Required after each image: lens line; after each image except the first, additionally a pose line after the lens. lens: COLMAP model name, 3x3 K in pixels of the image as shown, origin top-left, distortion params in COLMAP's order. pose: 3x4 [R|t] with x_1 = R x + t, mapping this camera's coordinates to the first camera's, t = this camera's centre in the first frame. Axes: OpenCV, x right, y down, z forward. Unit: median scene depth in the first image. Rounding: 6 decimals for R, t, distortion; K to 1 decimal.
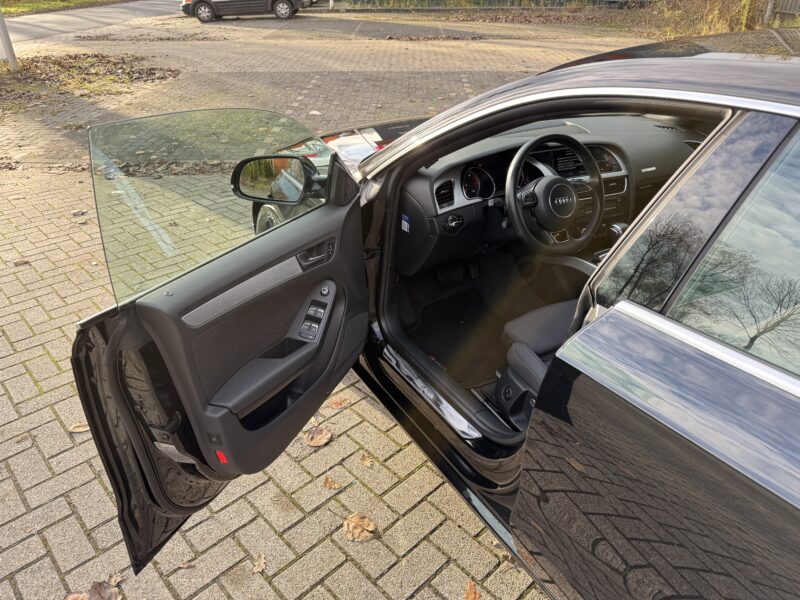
lens RADIAL K [[552.3, 0, 400.0], [0, 552.3, 300.0], [0, 0, 1]] dist [-0.004639, -0.006448]
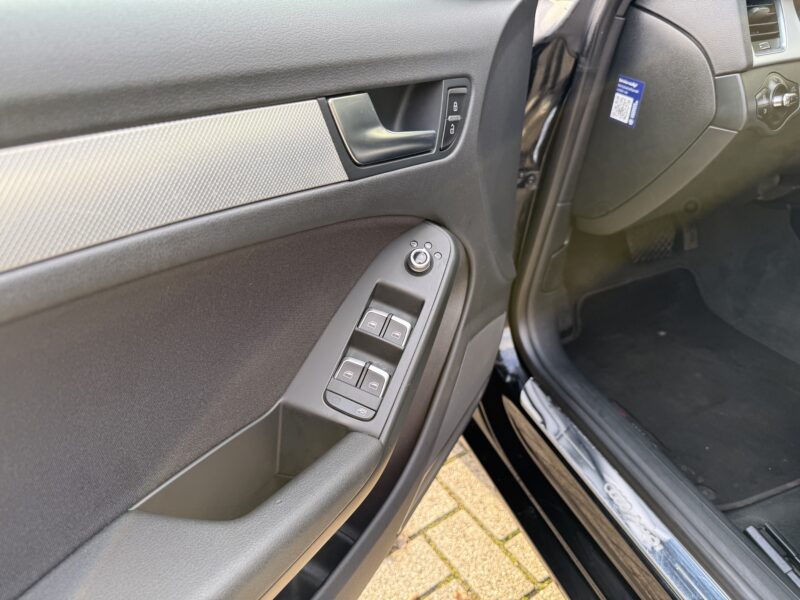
lens RADIAL K [[552.3, 0, 400.0], [0, 552.3, 300.0], [0, 0, 1]] dist [-0.004639, -0.006448]
pose [[0.988698, 0.090980, -0.119162, -0.094586], [-0.082244, 0.993688, 0.076295, -0.014157], [0.125352, -0.065633, 0.989939, 0.603494]]
